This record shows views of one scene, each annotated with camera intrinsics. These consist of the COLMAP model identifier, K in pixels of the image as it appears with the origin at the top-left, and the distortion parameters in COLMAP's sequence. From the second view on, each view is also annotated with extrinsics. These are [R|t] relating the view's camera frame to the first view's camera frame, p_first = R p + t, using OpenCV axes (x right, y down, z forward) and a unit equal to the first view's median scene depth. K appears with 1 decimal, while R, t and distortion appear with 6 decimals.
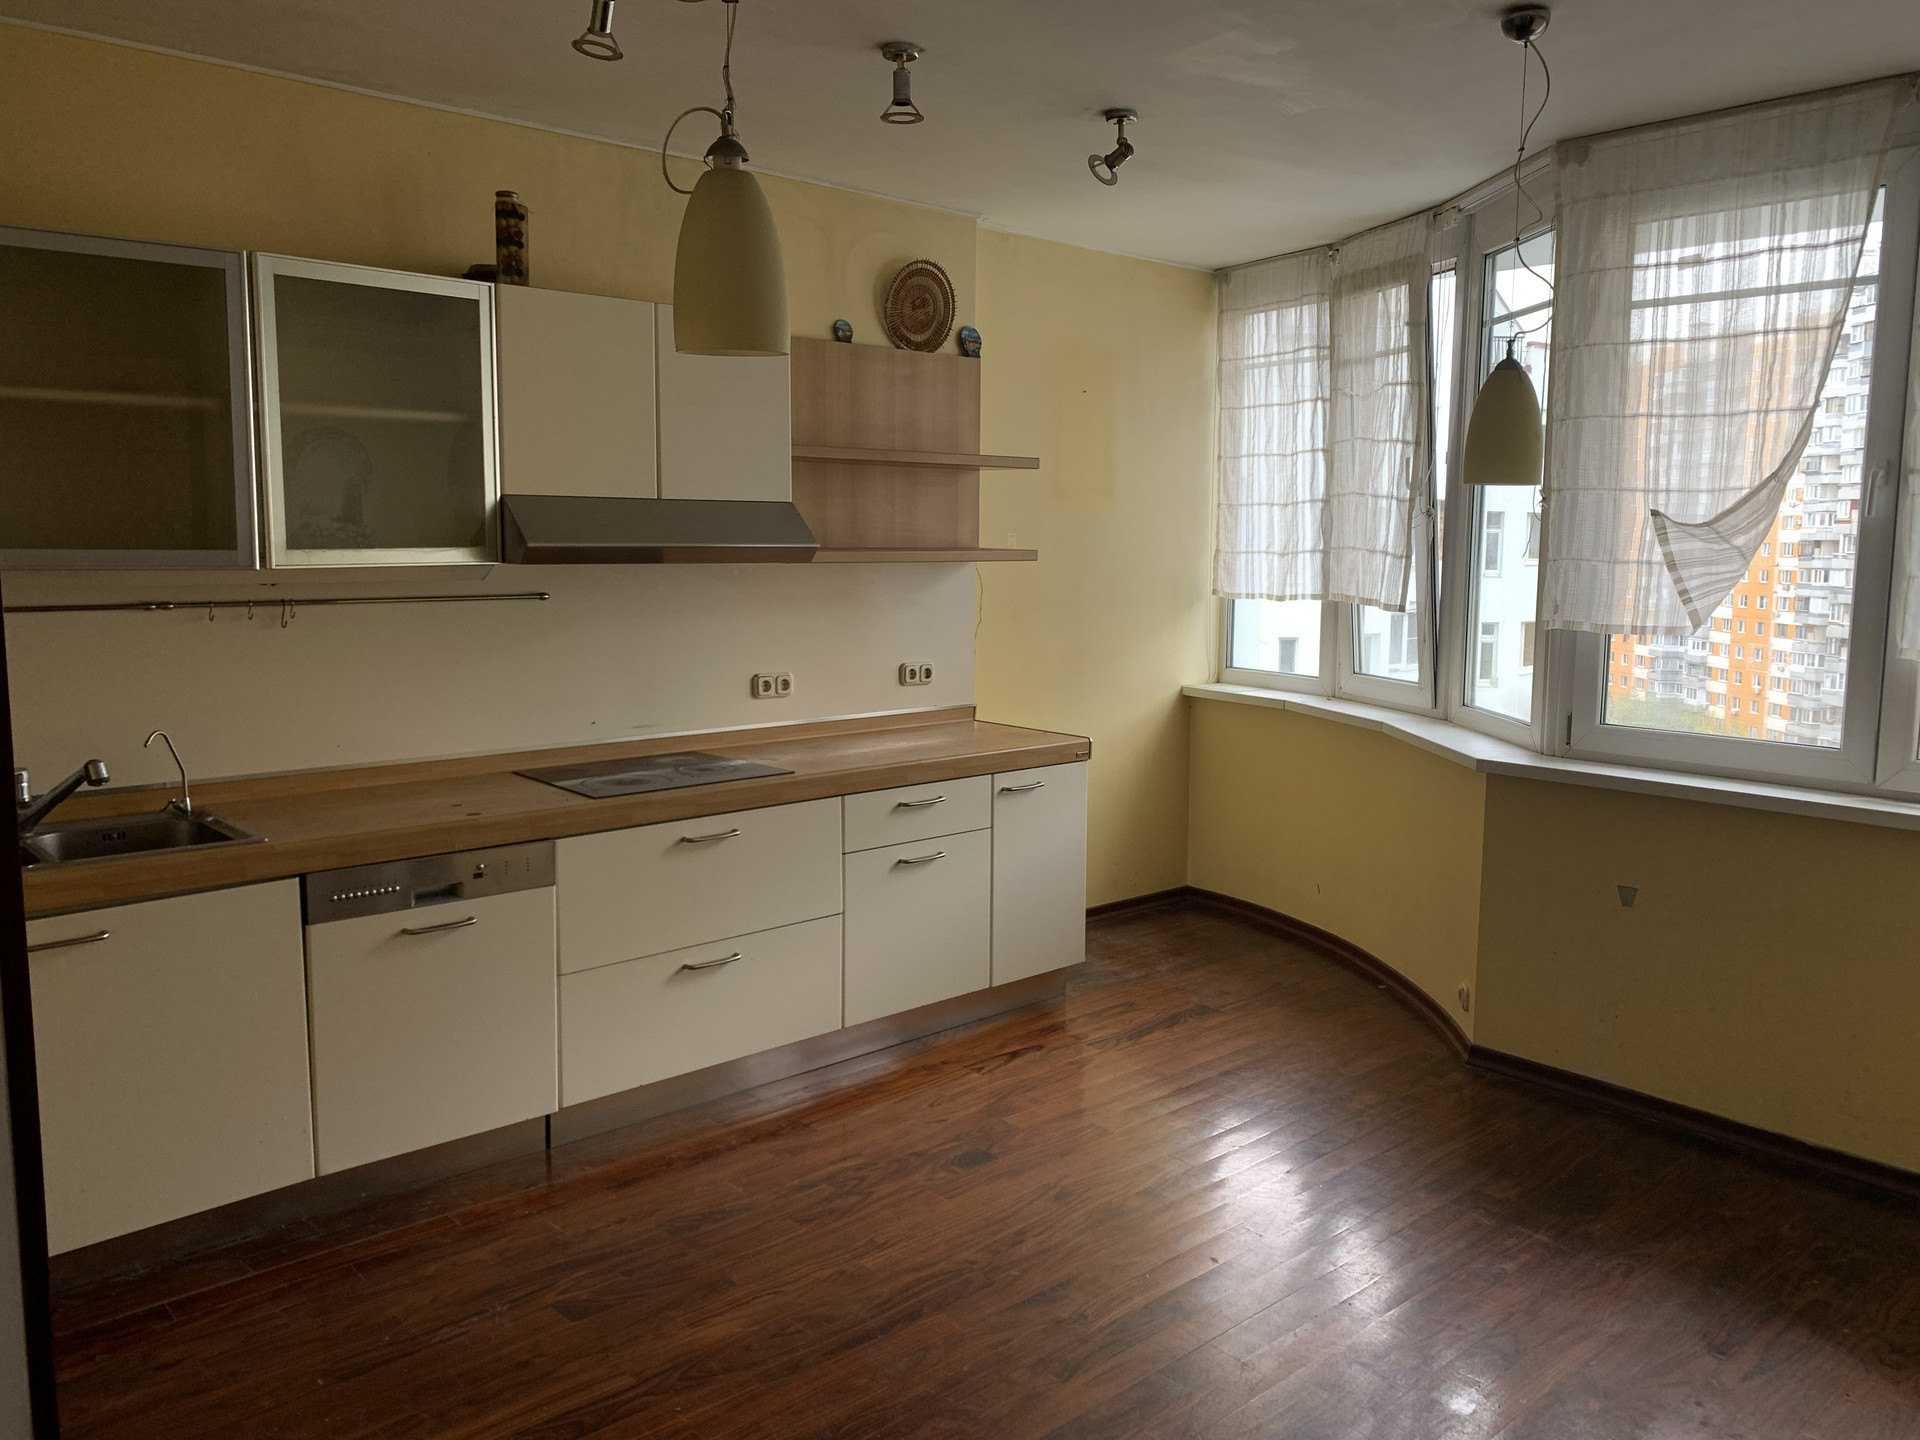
lens RADIAL K [[1471.7, 0, 963.8], [0, 1471.7, 717.3], [0, 0, 1]] dist [0.058761, -0.072786]
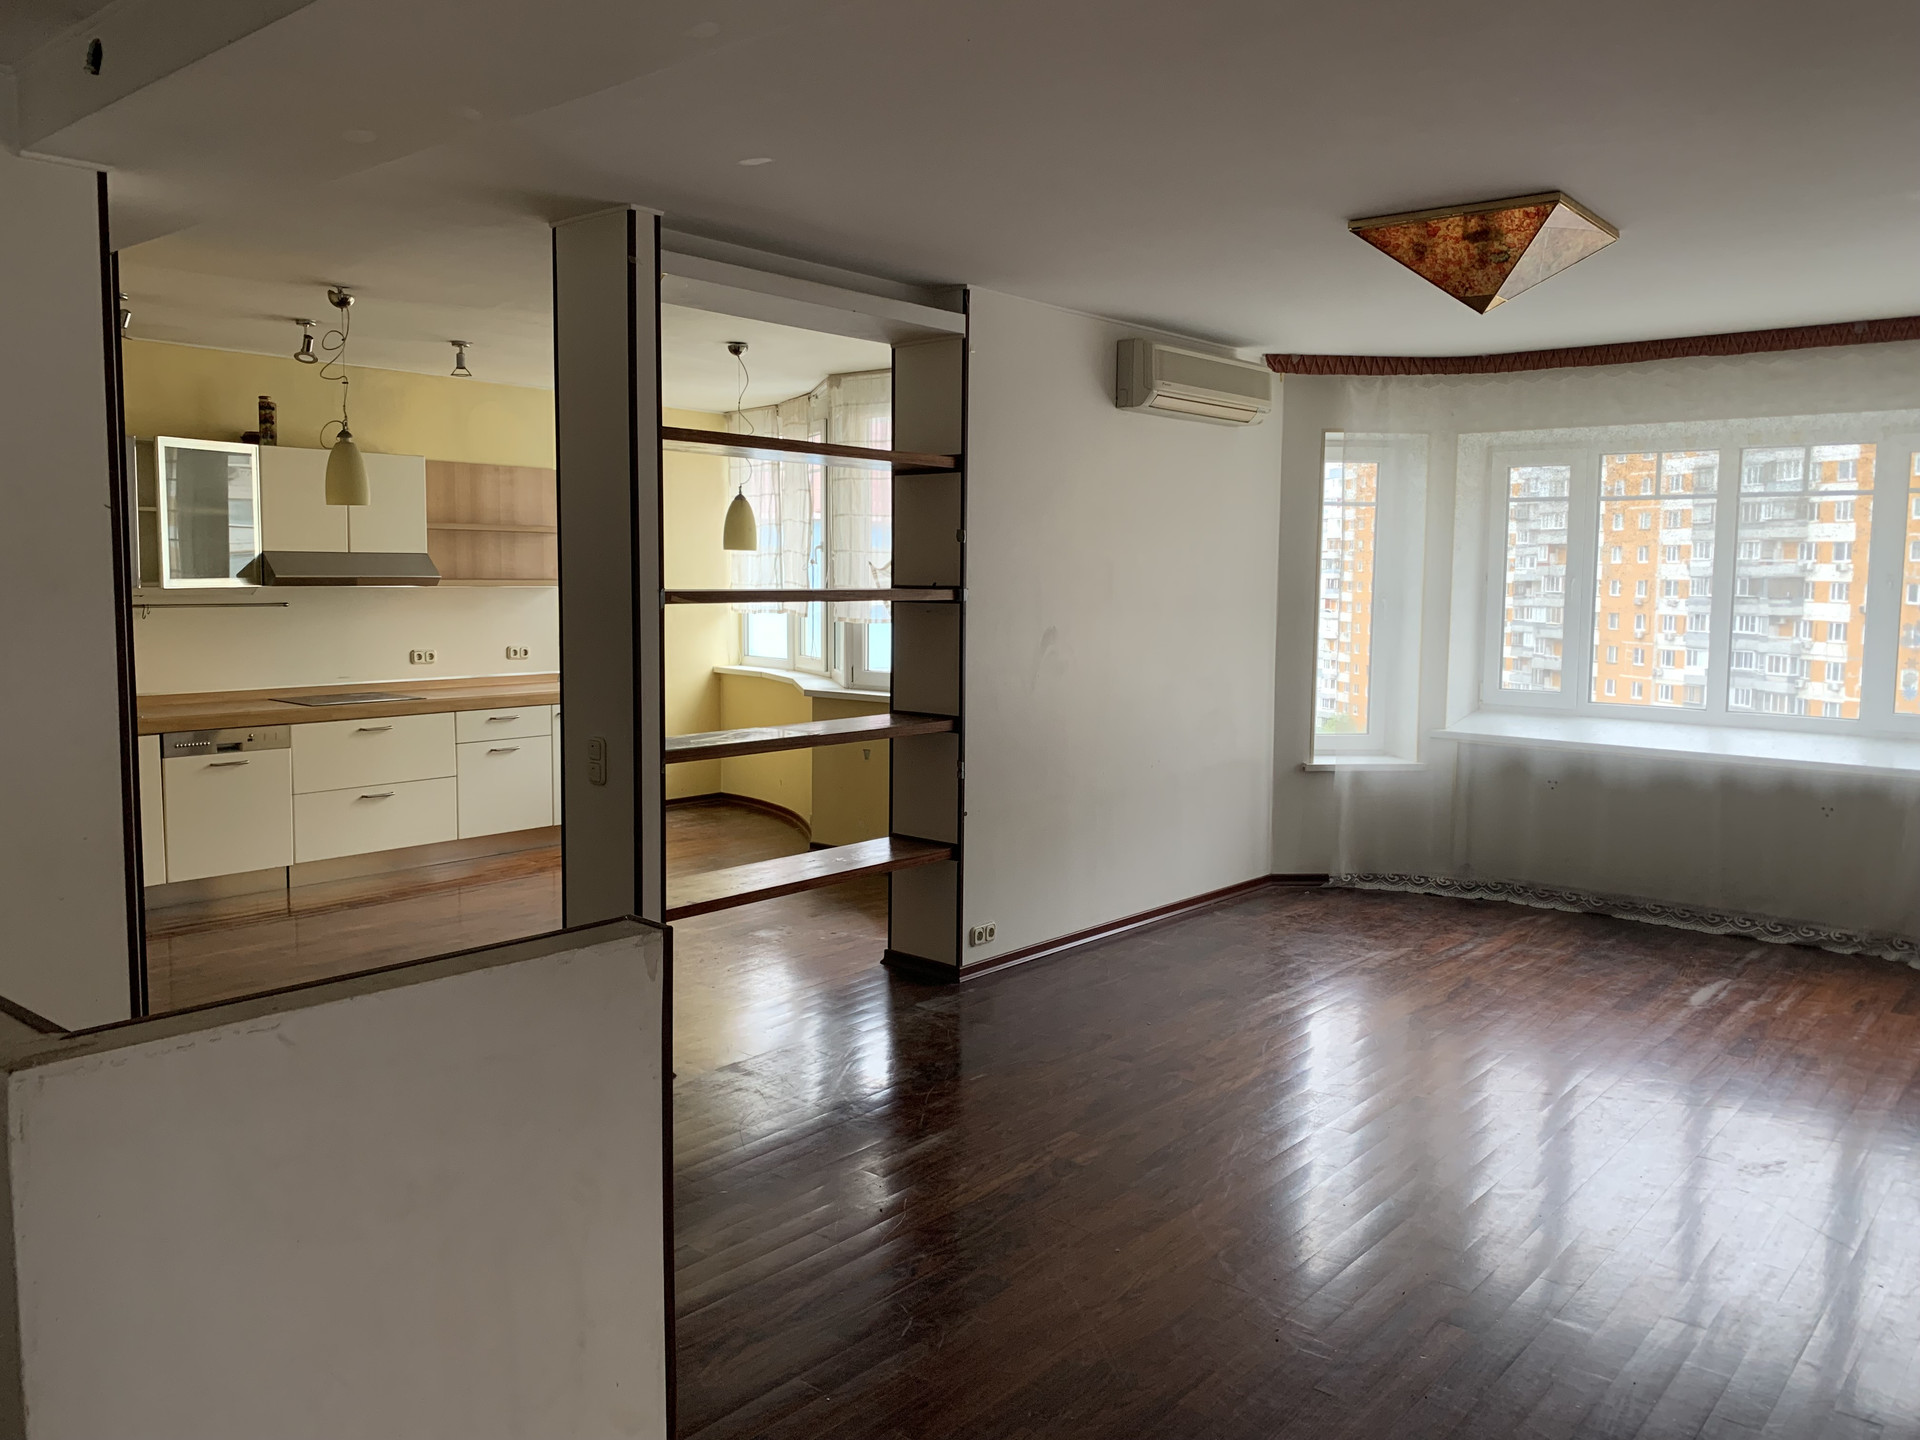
lens RADIAL K [[1494.3, 0, 957.2], [0, 1494.3, 706.7], [0, 0, 1]] dist [0.002747, 0.006598]
pose [[0.991310, -0.011555, 0.131036, 0.300255], [0.016120, 0.999298, -0.033831, 0.122347], [-0.130553, 0.035649, 0.990800, -0.951558]]
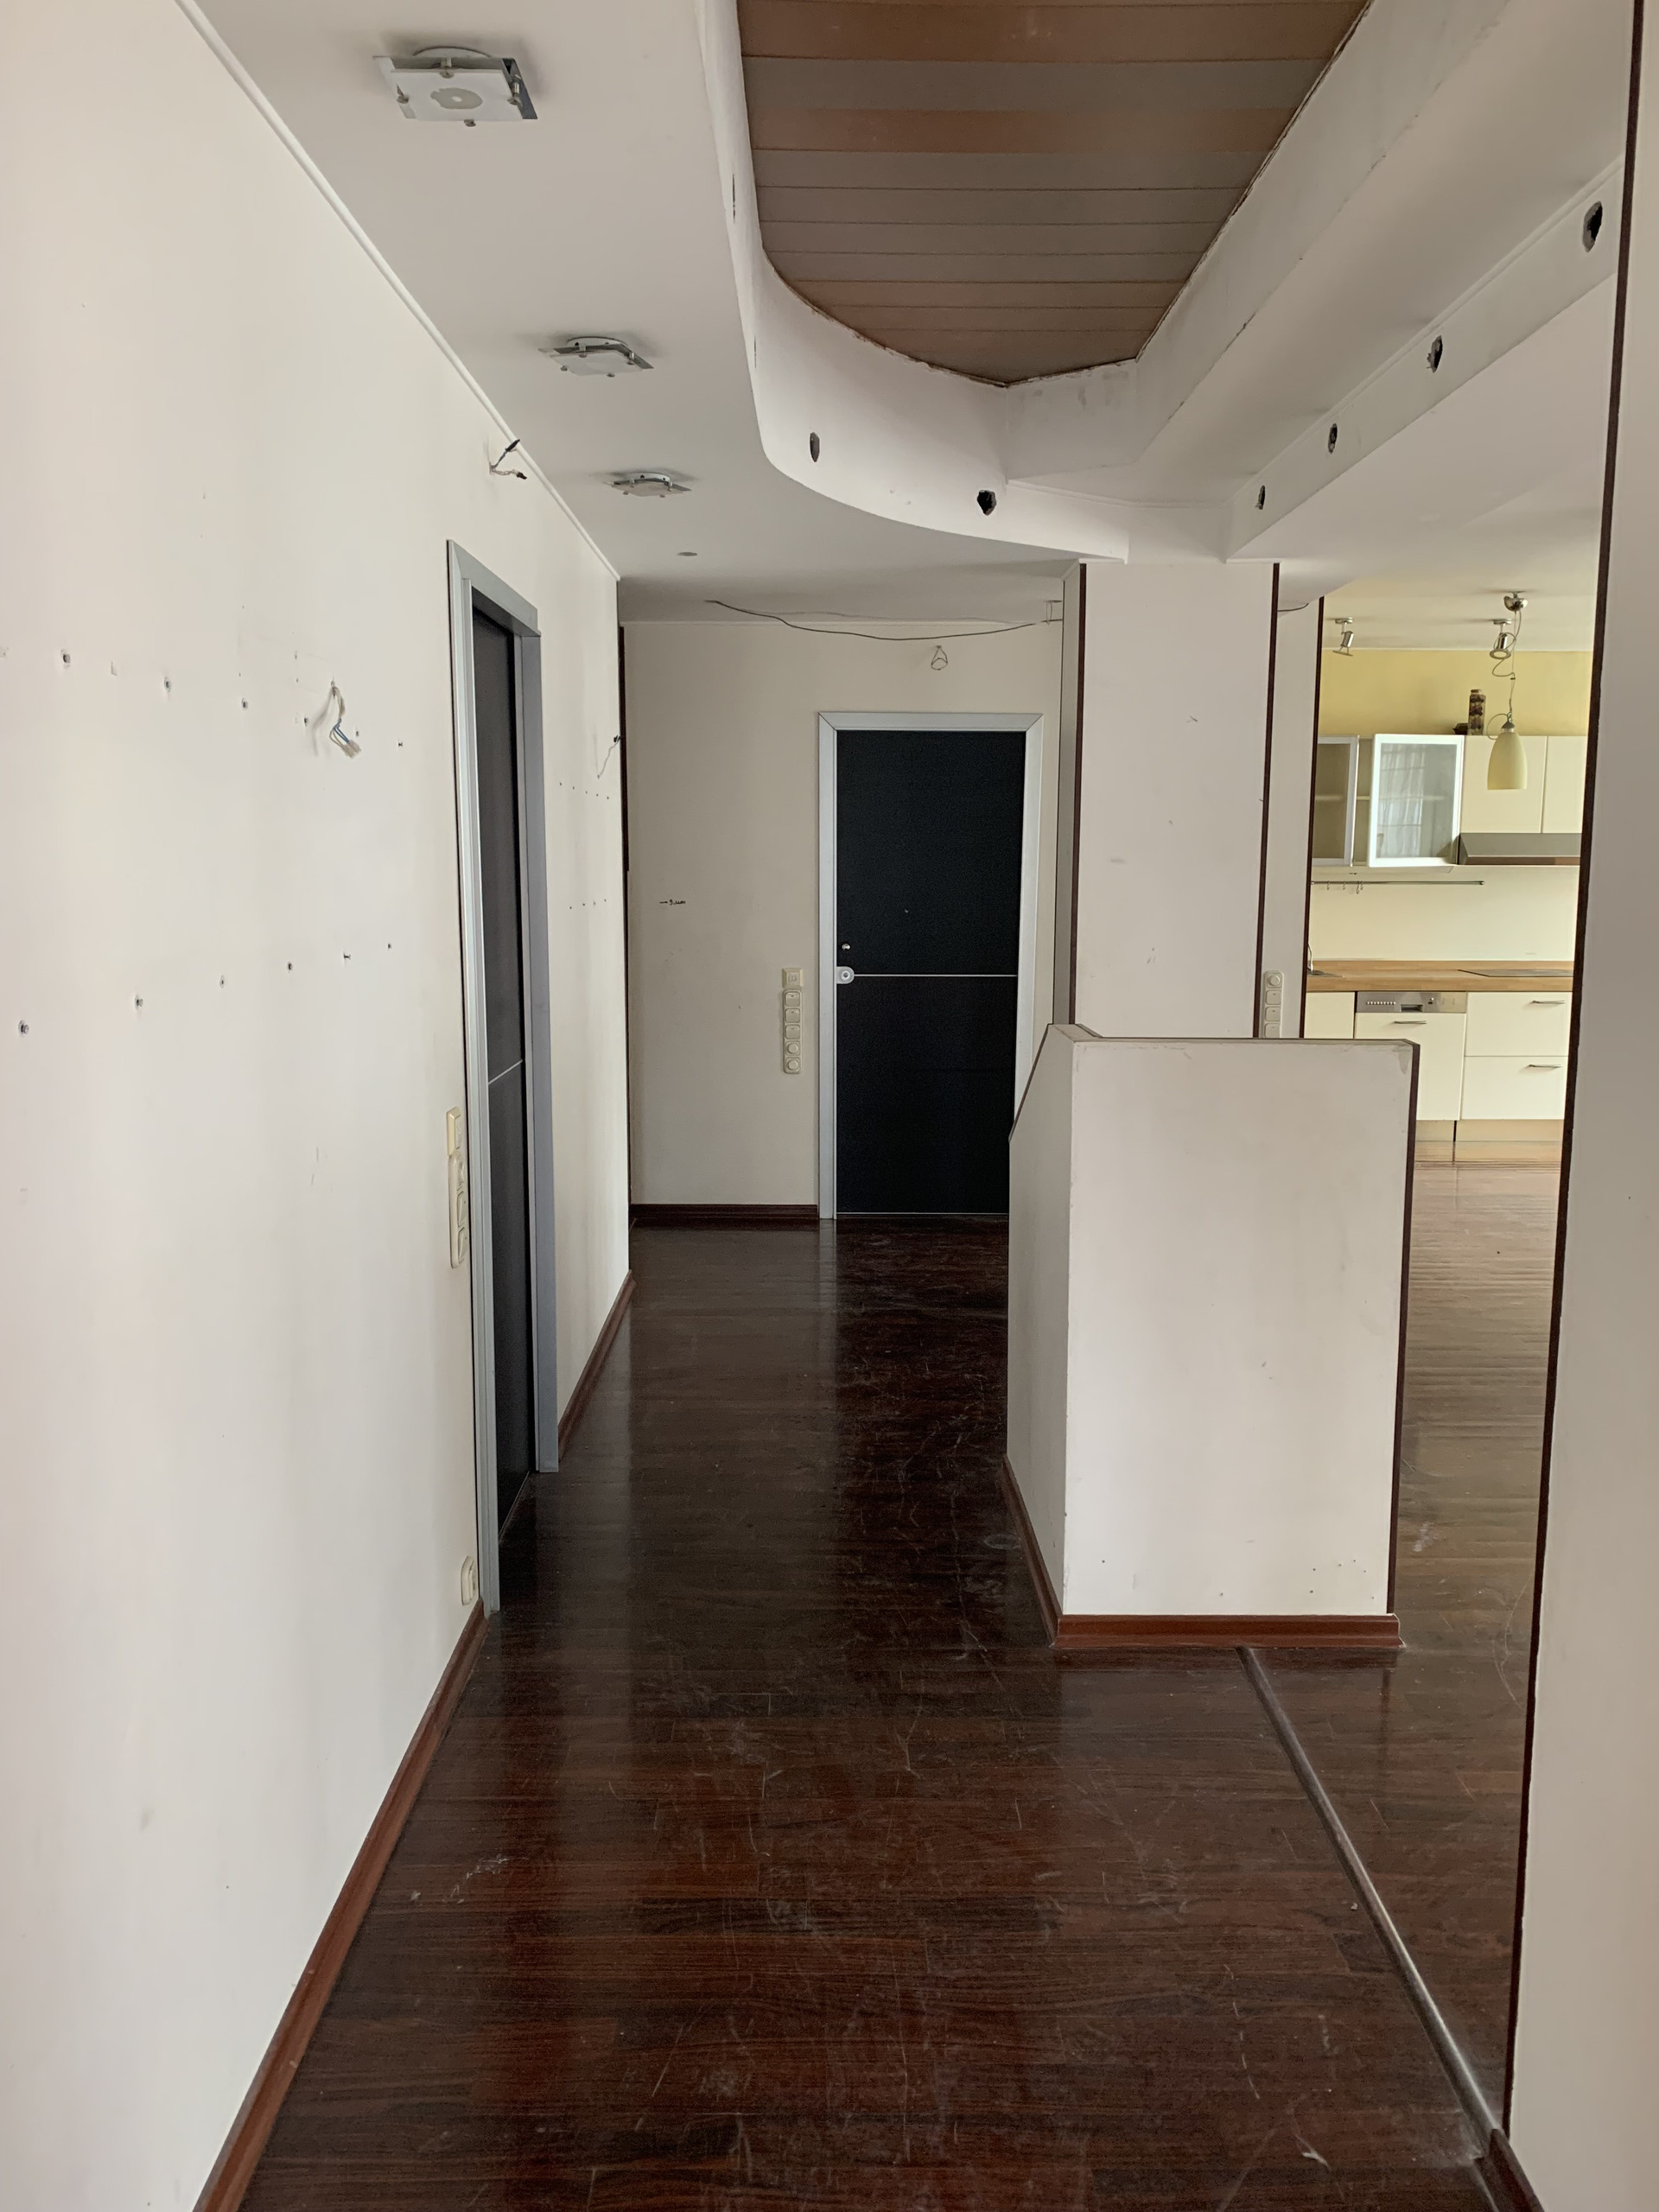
lens RADIAL K [[1721.5, 0, 829.5], [0, 1721.5, 1106.0], [0, 0, 1]] dist [0.002747, 0.006598]
pose [[0.753150, 0.086130, -0.652186, 0.590996], [-0.076455, 0.996134, 0.043262, 0.183871], [0.653391, 0.017280, 0.756823, -1.318645]]
